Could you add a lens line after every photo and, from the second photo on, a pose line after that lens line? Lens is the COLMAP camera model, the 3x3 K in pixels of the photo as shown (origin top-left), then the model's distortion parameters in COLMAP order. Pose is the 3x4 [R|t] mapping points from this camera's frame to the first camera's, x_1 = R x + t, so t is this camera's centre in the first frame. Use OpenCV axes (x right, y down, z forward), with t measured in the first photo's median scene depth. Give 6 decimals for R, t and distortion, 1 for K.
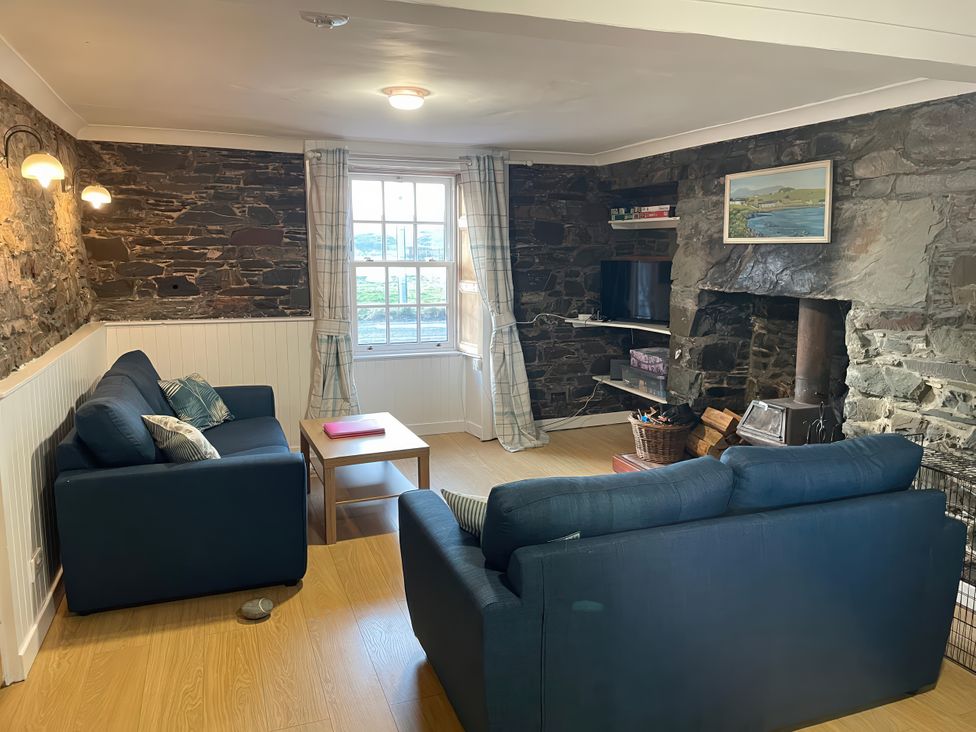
lens RADIAL K [[719.7, 0, 488.0], [0, 719.7, 366.0], [0, 0, 1]] dist [0.066385, -0.085994]
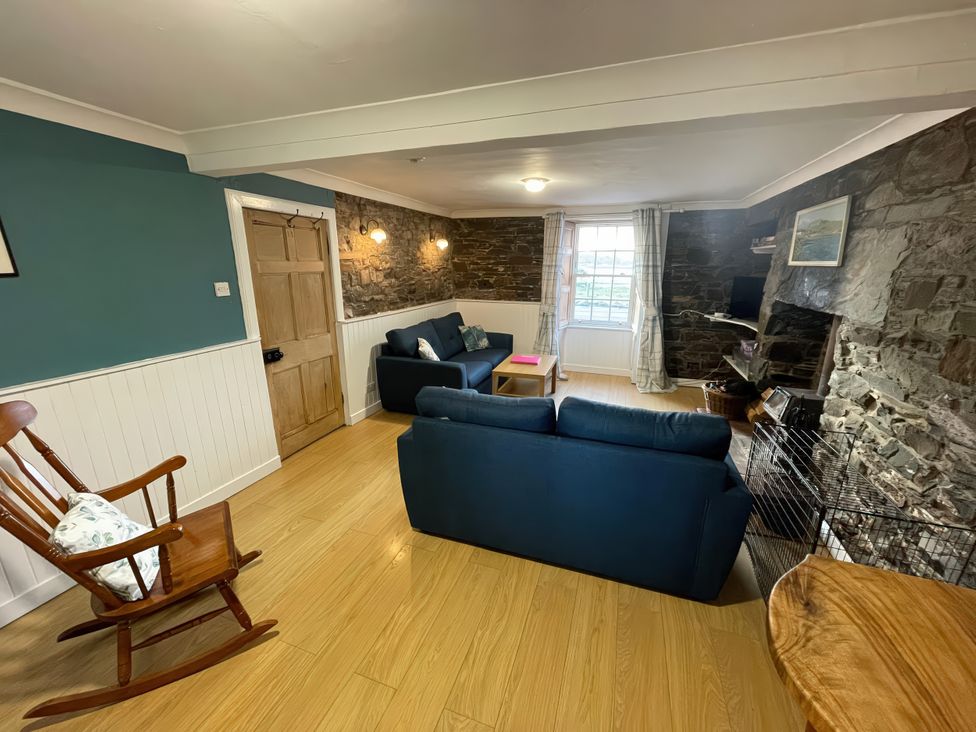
lens RADIAL K [[391.5, 0, 488.0], [0, 391.5, 366.0], [0, 0, 1]] dist [0.002753, 0.000383]
pose [[0.764098, 0.166054, -0.623362, 0.361679], [-0.106846, 0.985533, 0.131562, -0.024464], [0.636190, -0.033923, 0.770786, 0.099148]]
